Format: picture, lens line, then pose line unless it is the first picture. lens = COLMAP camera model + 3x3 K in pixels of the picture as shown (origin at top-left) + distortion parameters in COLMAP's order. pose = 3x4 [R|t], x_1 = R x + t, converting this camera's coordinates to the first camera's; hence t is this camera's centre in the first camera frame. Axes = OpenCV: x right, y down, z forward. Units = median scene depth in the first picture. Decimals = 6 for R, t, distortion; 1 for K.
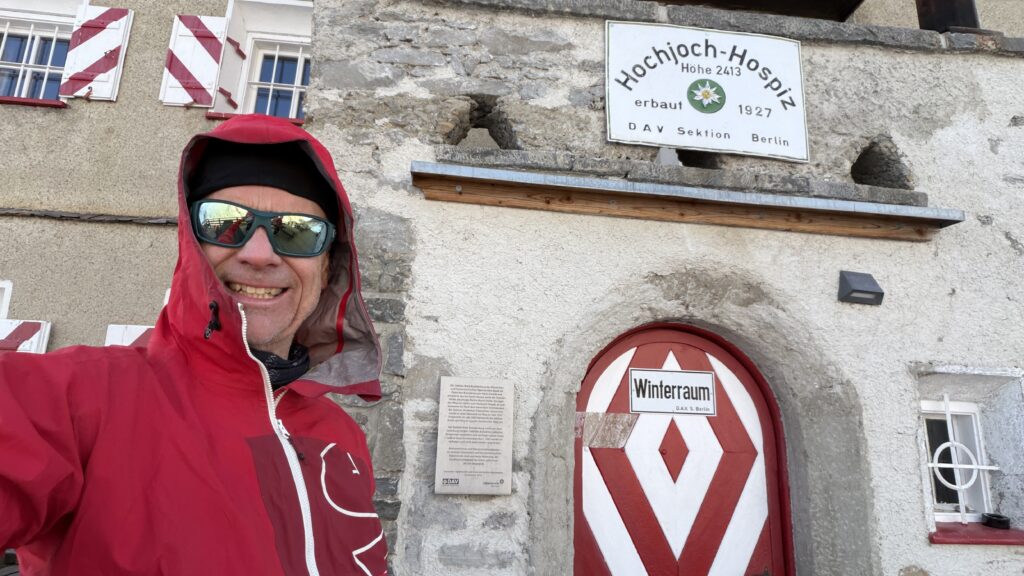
lens RADIAL K [[575.3, 0, 512.0], [0, 575.3, 288.0], [0, 0, 1]] dist [0.000504, -0.000872]
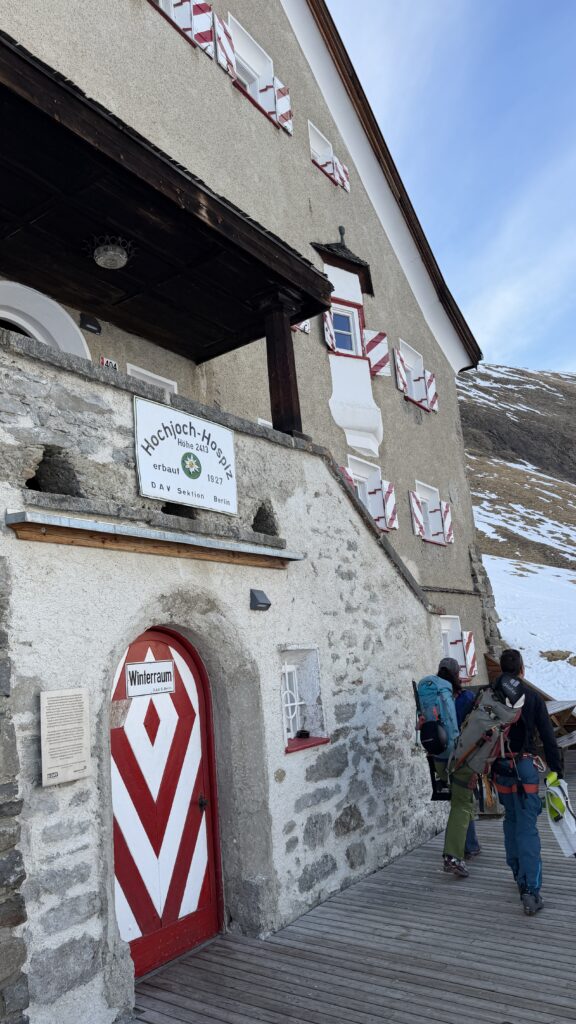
lens RADIAL K [[697.5, 0, 288.0], [0, 697.5, 512.0], [0, 0, 1]] dist [0.249433, -0.468492]
pose [[0.646425, 0.070721, 0.759693, -0.840182], [-0.084368, 0.996214, -0.020950, -0.208531], [-0.758299, -0.050551, 0.649944, -0.324310]]
